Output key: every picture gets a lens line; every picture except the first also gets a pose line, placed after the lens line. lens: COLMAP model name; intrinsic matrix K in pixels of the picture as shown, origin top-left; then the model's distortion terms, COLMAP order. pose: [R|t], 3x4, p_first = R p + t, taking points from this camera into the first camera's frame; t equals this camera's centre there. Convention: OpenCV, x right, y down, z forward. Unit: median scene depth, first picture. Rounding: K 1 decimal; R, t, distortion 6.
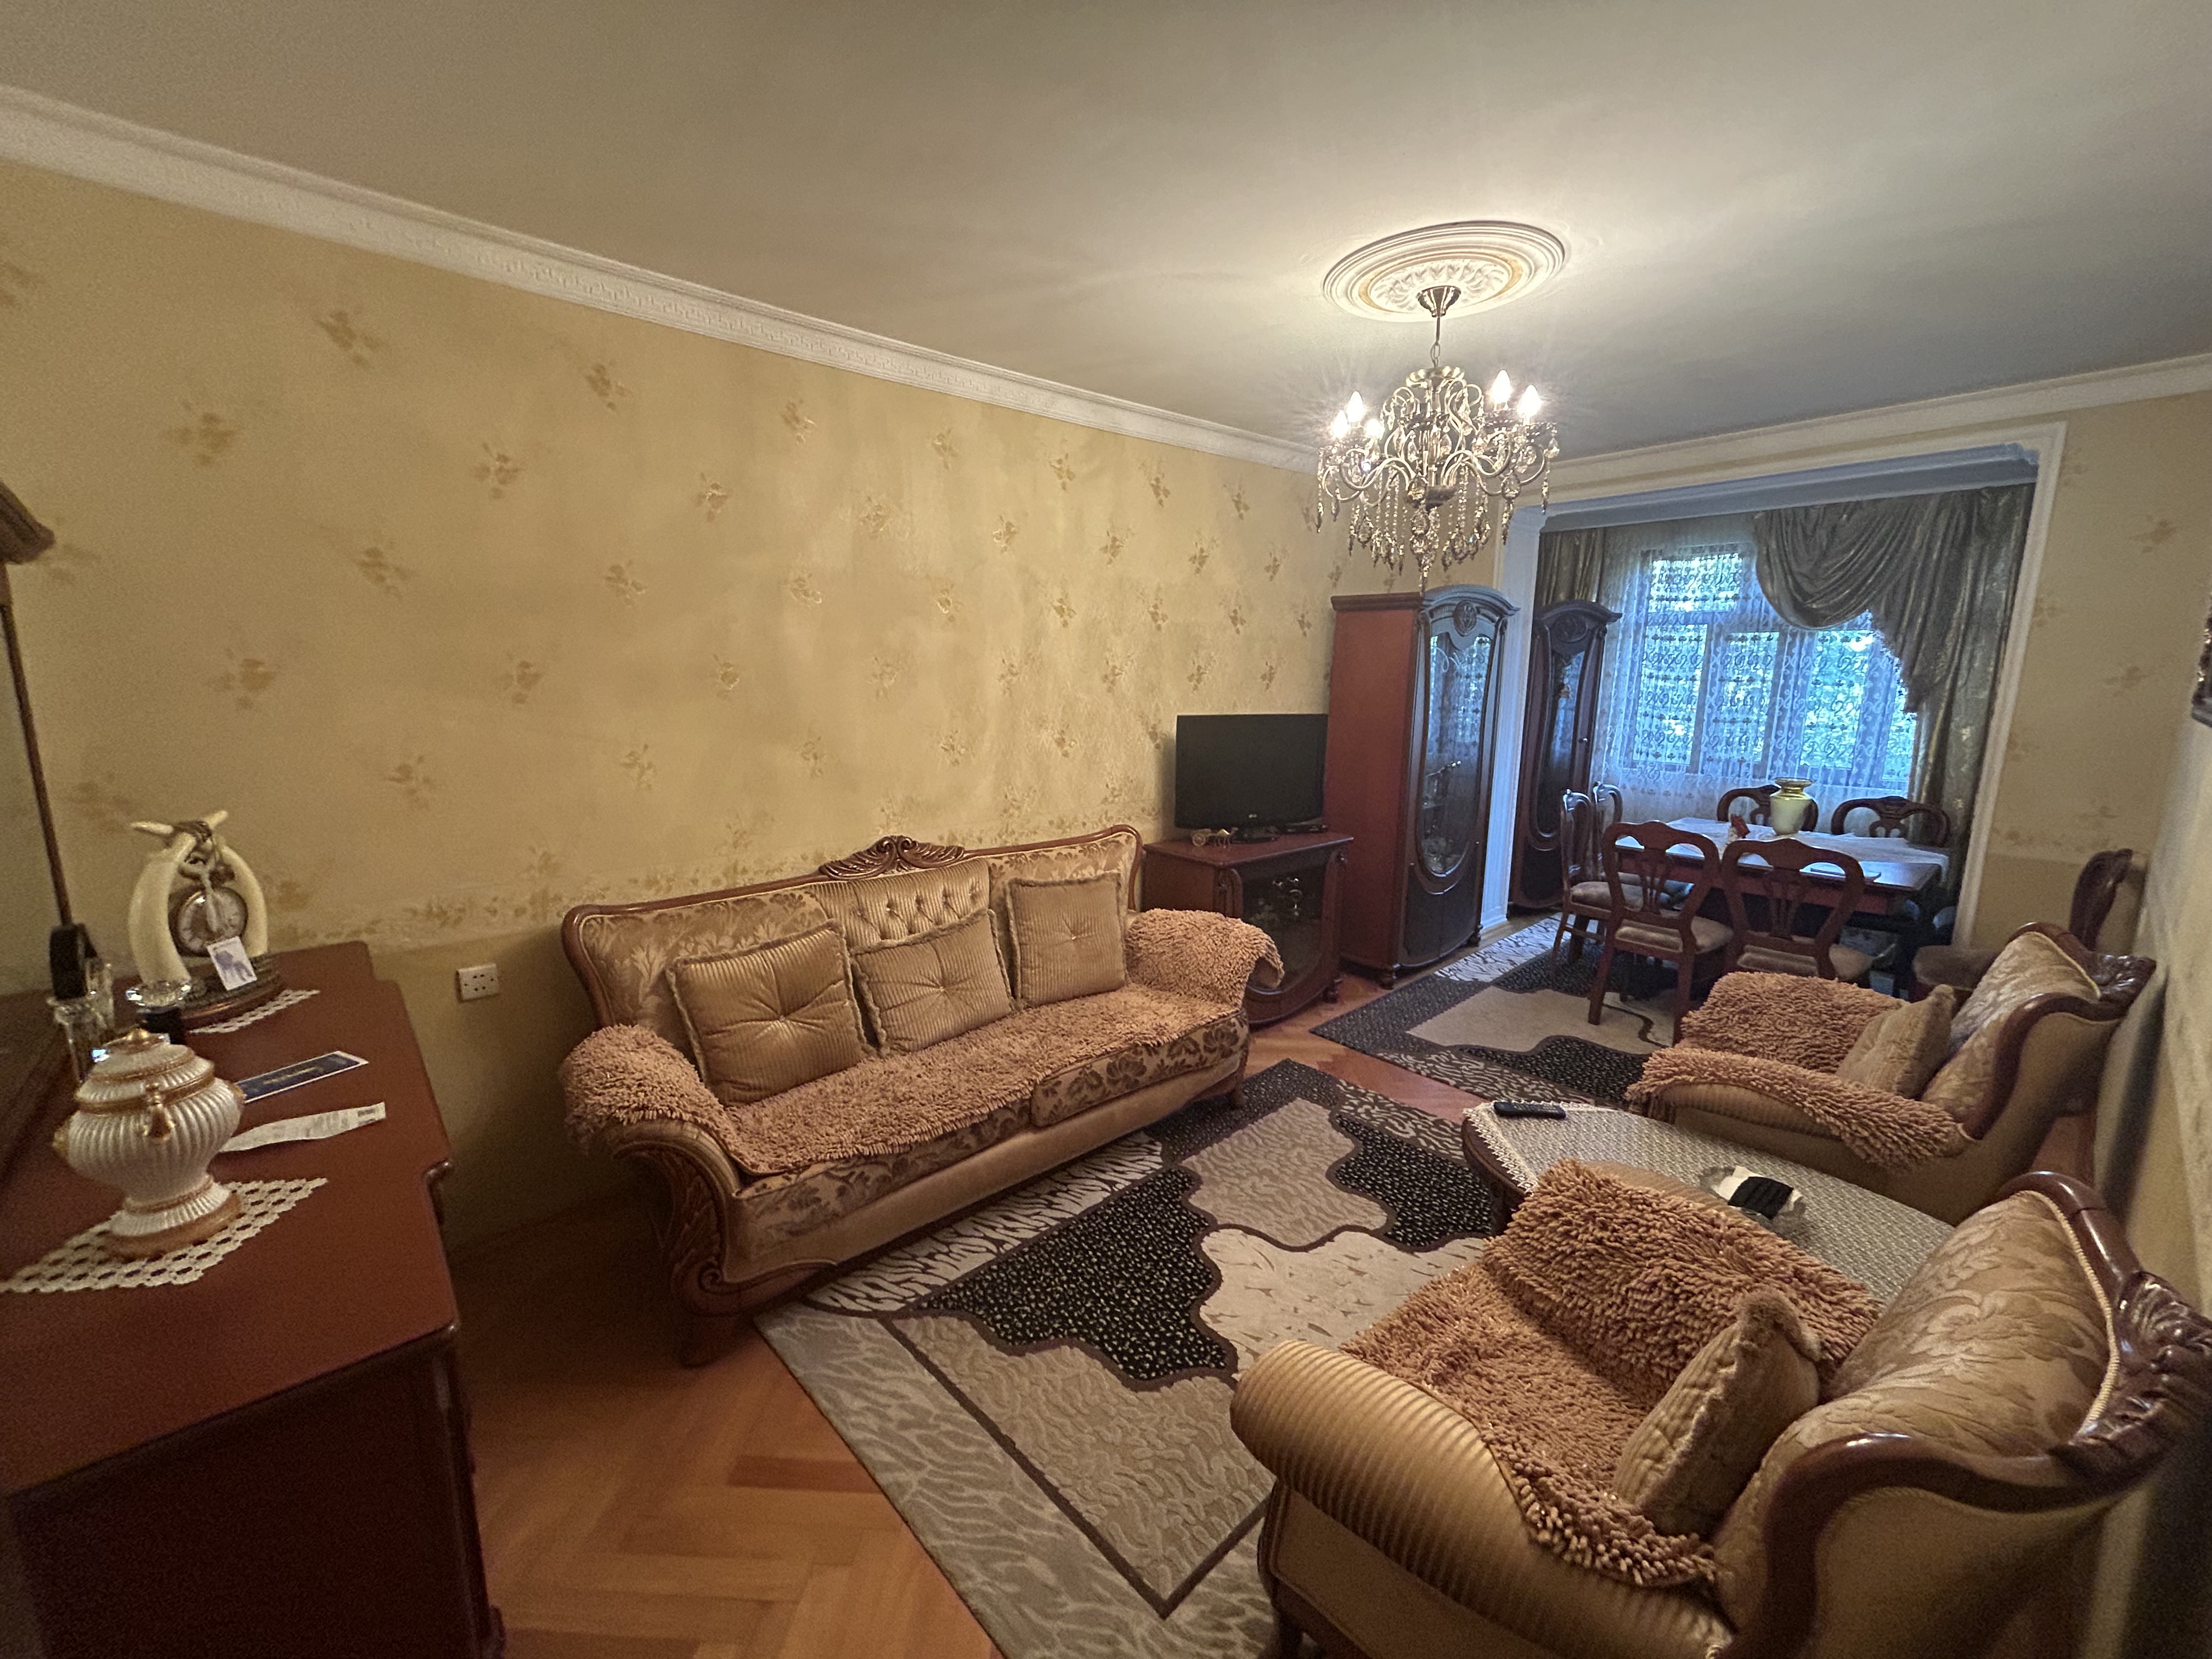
lens RADIAL K [[890.2, 0, 1103.9], [0, 890.2, 825.0], [0, 0, 1]] dist [-0.002374, 0.000406]
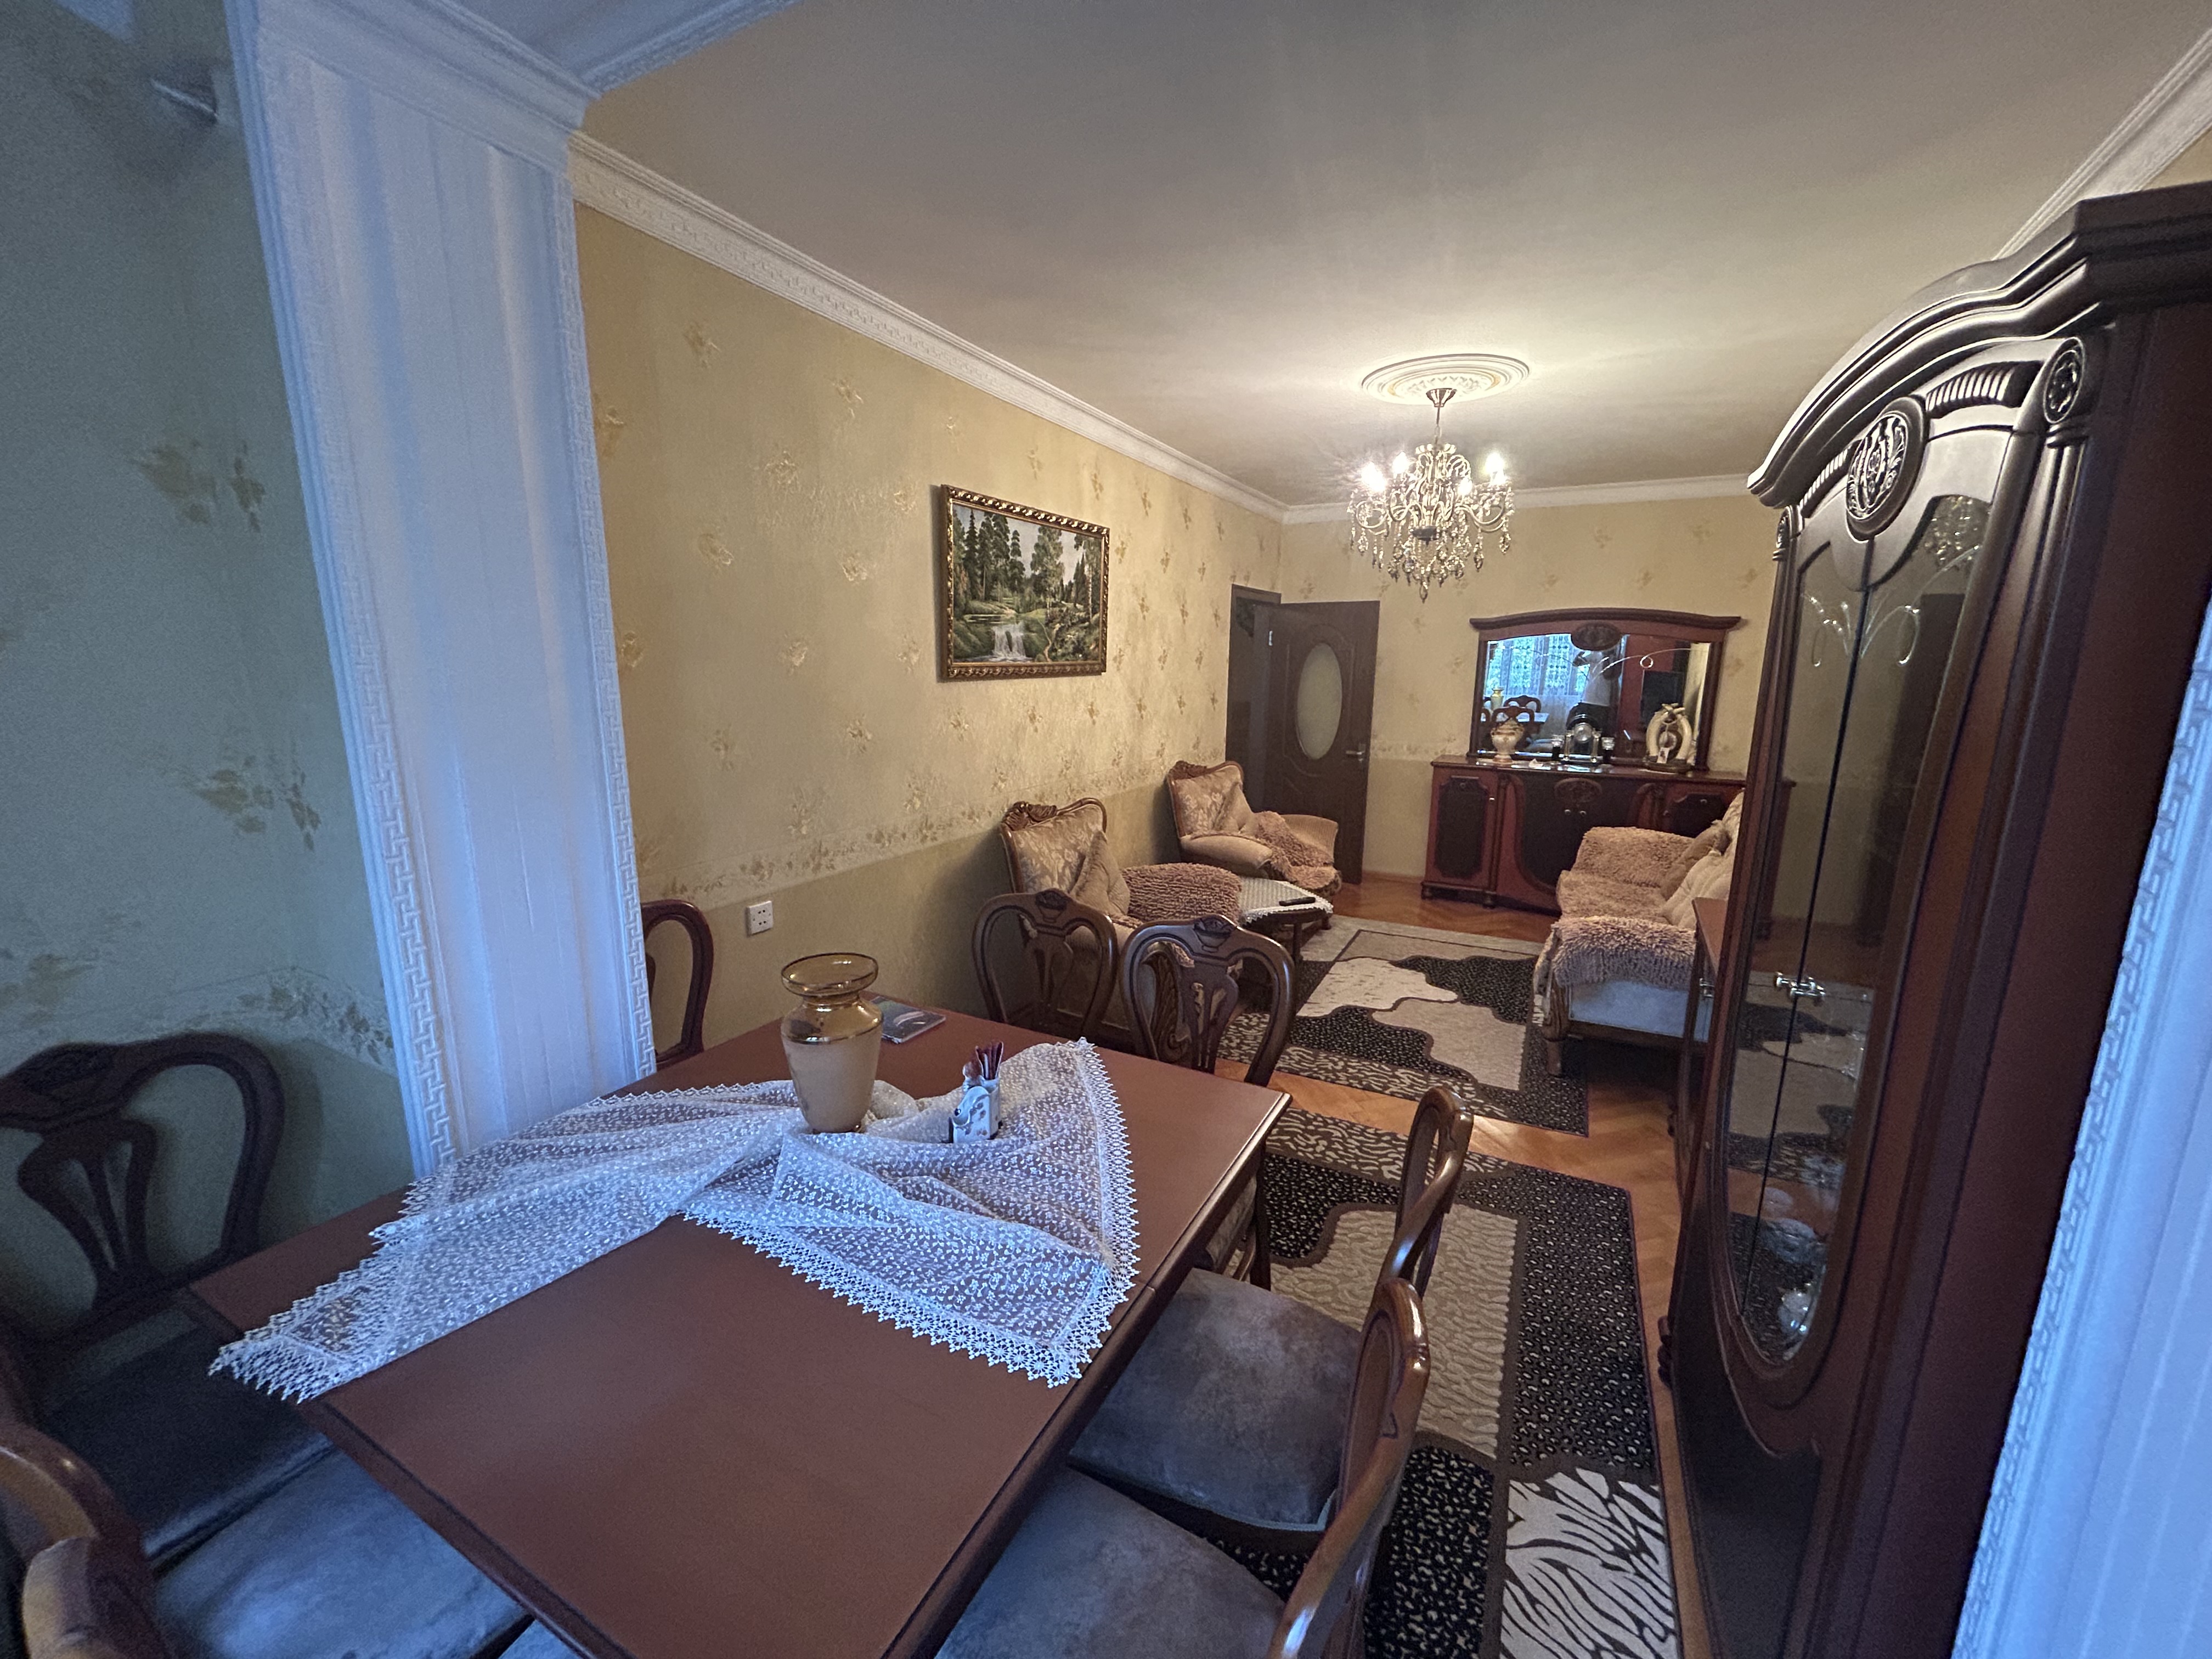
lens RADIAL K [[890.2, 0, 1106.5], [0, 890.2, 829.1], [0, 0, 1]] dist [-0.002374, 0.000406]
pose [[-0.939211, 0.051393, -0.339472, 1.178286], [-0.077818, 0.931139, 0.356265, -0.338220], [0.334405, 0.361025, -0.870537, 1.949403]]
